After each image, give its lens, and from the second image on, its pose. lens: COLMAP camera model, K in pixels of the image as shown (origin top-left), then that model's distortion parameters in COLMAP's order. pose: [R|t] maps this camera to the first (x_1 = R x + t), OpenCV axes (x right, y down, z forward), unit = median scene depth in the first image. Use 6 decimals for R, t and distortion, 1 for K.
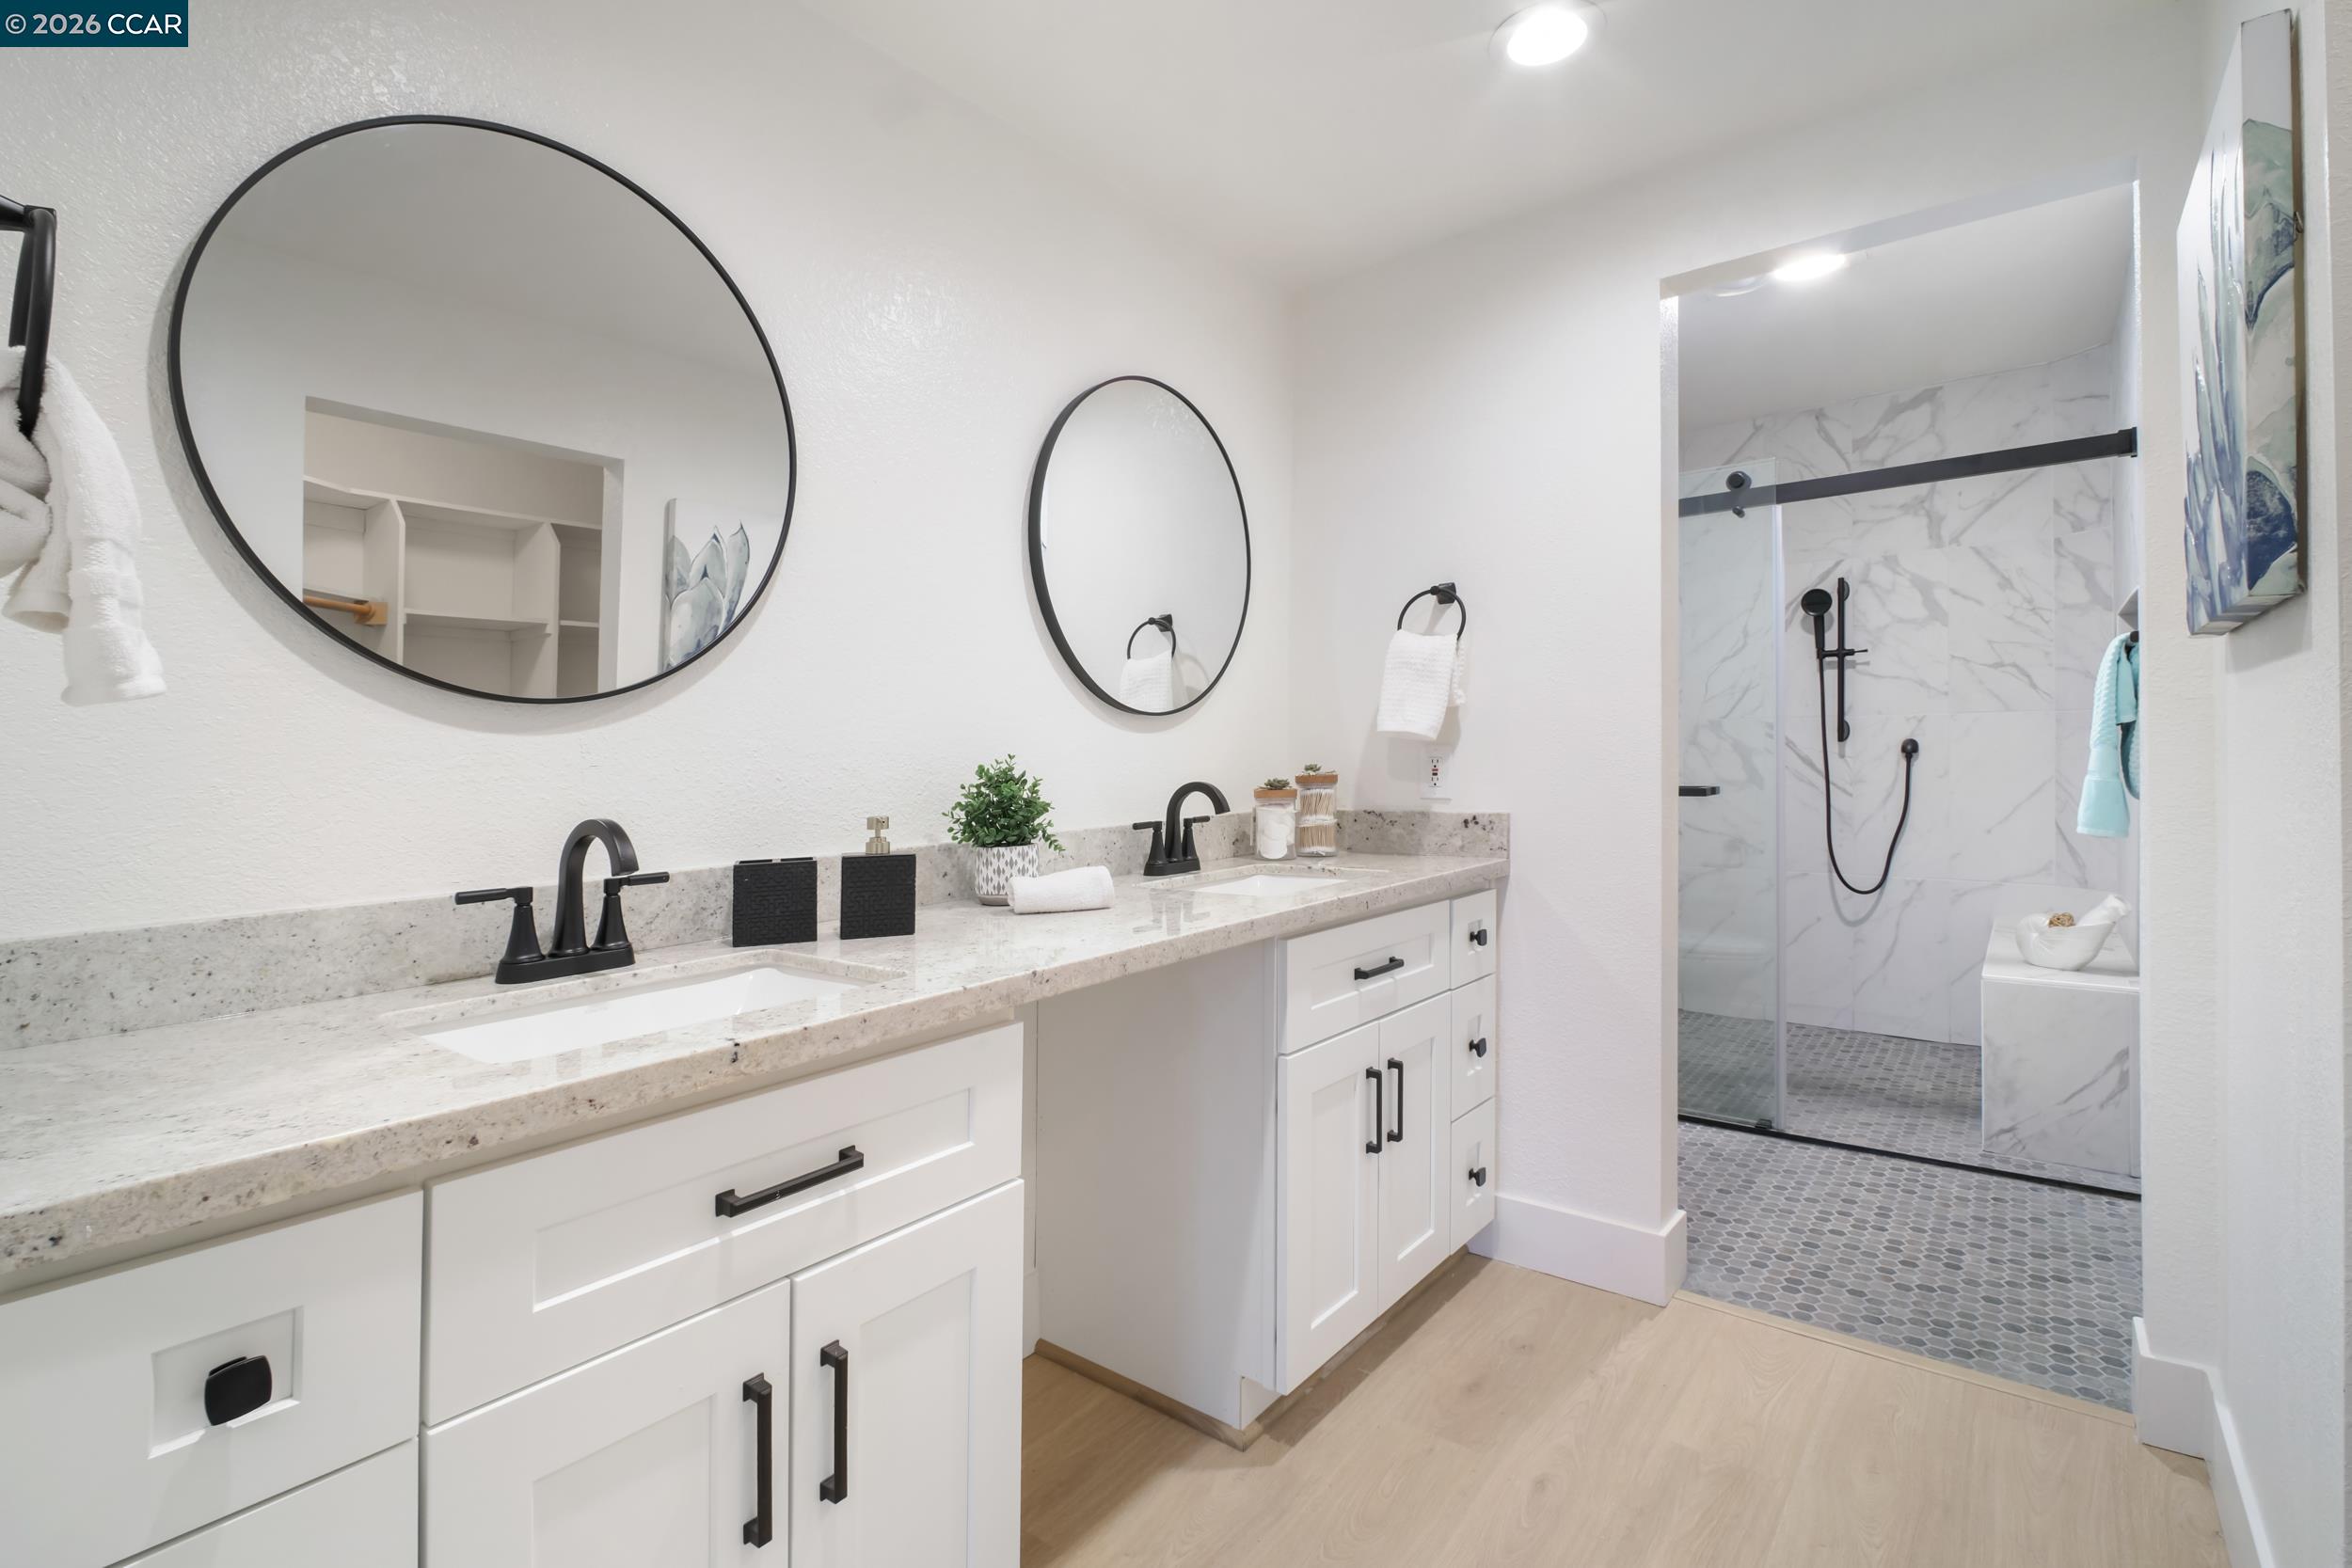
lens RADIAL K [[1069.7, 0, 1177.2], [0, 1069.7, 796.7], [0, 0, 1]] dist [0.004520, -0.013422]
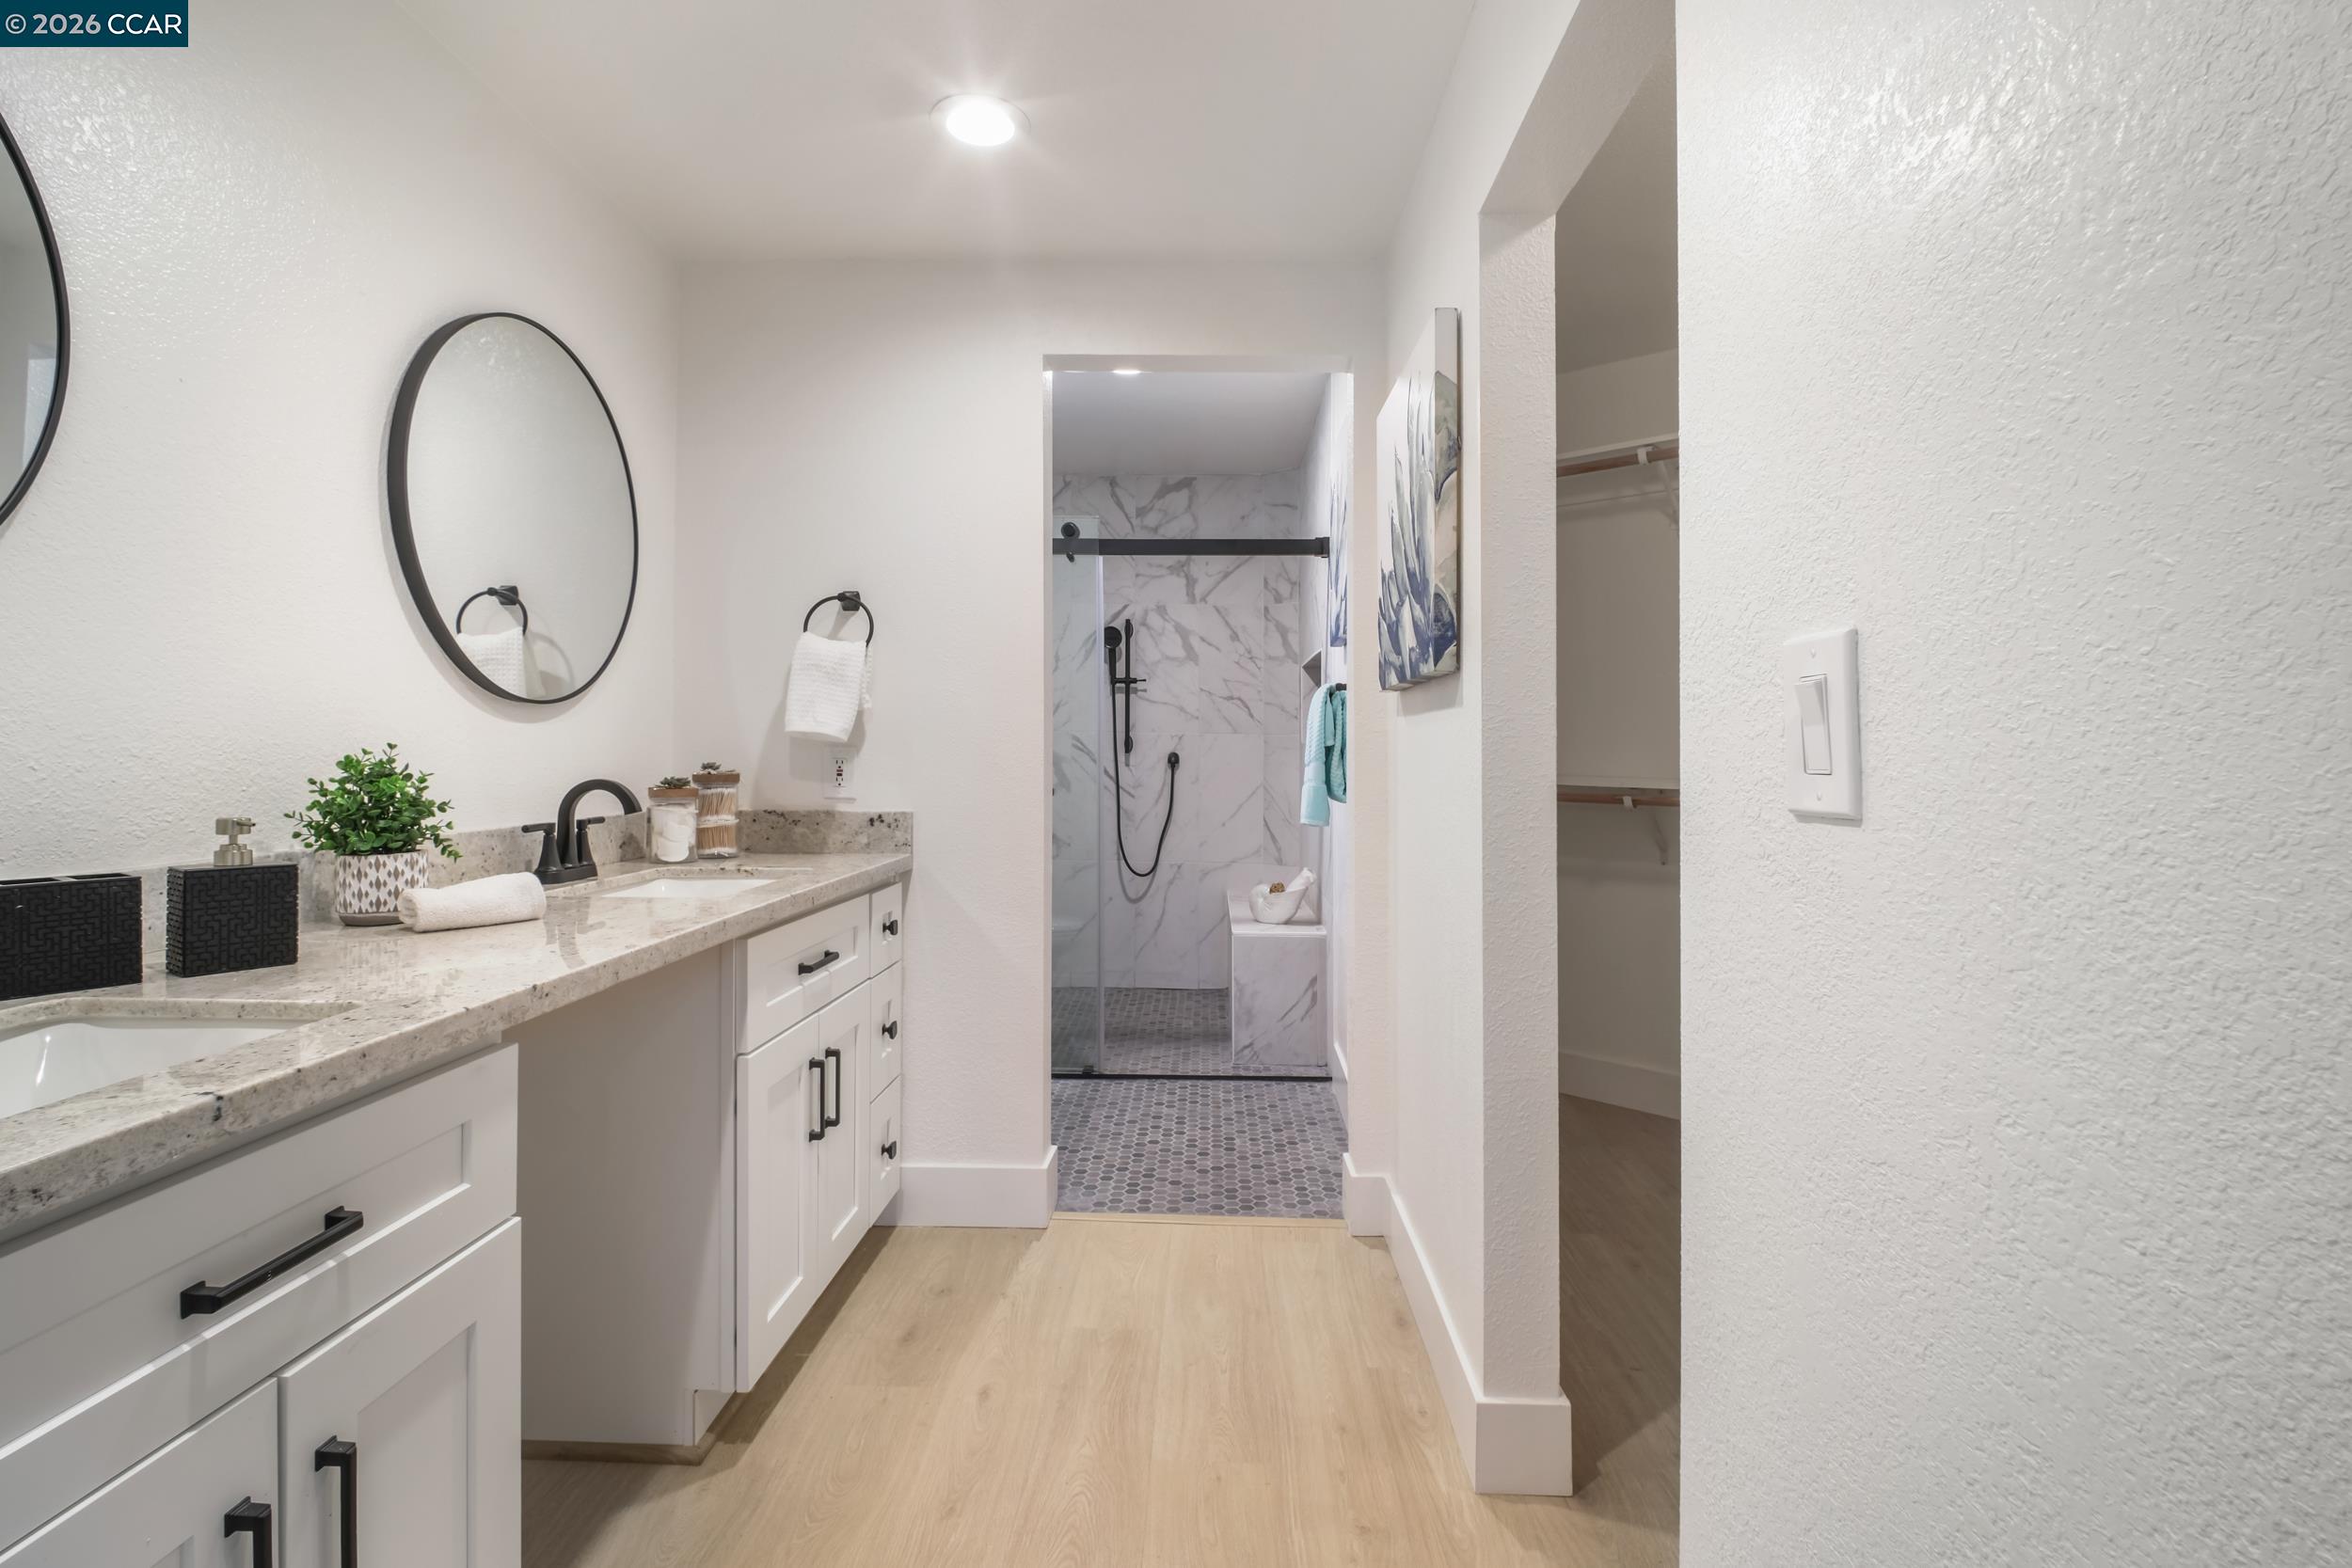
lens RADIAL K [[1073.2, 0, 1187.5], [0, 1073.2, 809.4], [0, 0, 1]] dist [0.000569, -0.014525]
pose [[0.792743, -0.004750, 0.609537, -0.129592], [-0.001126, 0.999957, 0.009258, 0.002704], [-0.609555, -0.008026, 0.792703, -0.029588]]
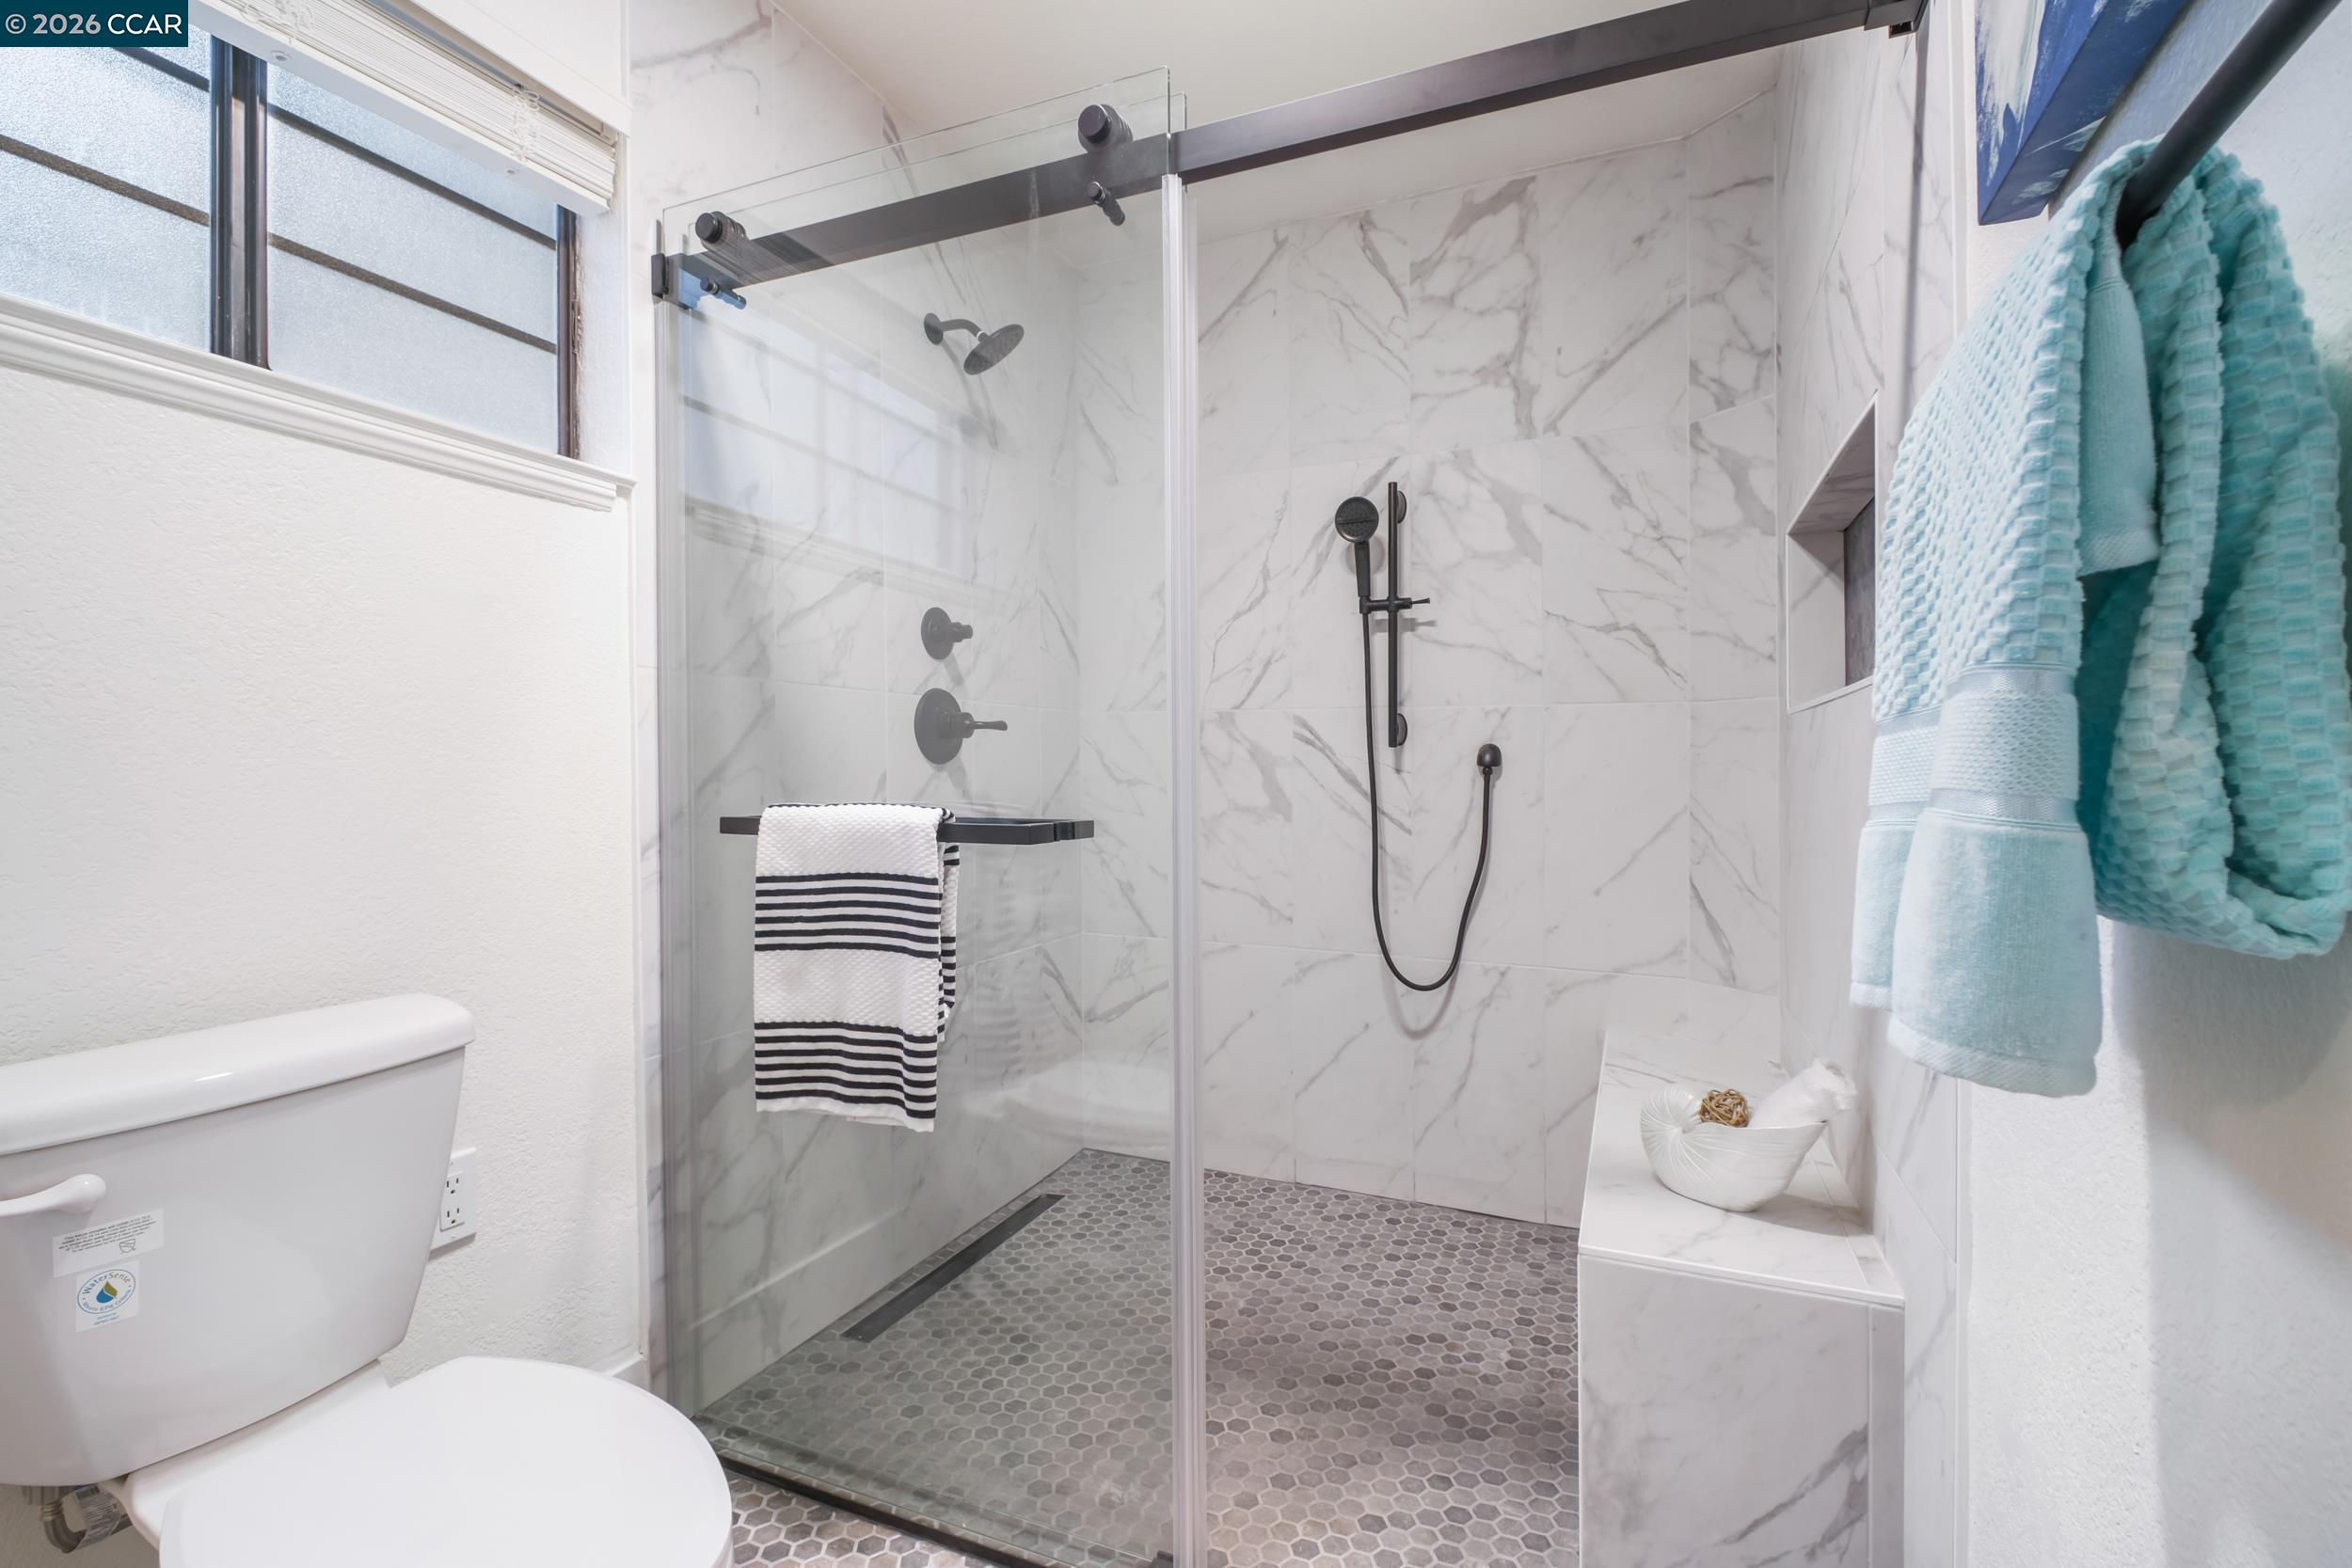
lens RADIAL K [[1069.7, 0, 1177.2], [0, 1069.7, 796.7], [0, 0, 1]] dist [0.004520, -0.013422]
pose [[0.964053, 0.013656, 0.265359, 0.586834], [-0.008787, 0.999771, -0.019528, -0.015893], [-0.265565, 0.016494, 0.963952, 0.759730]]
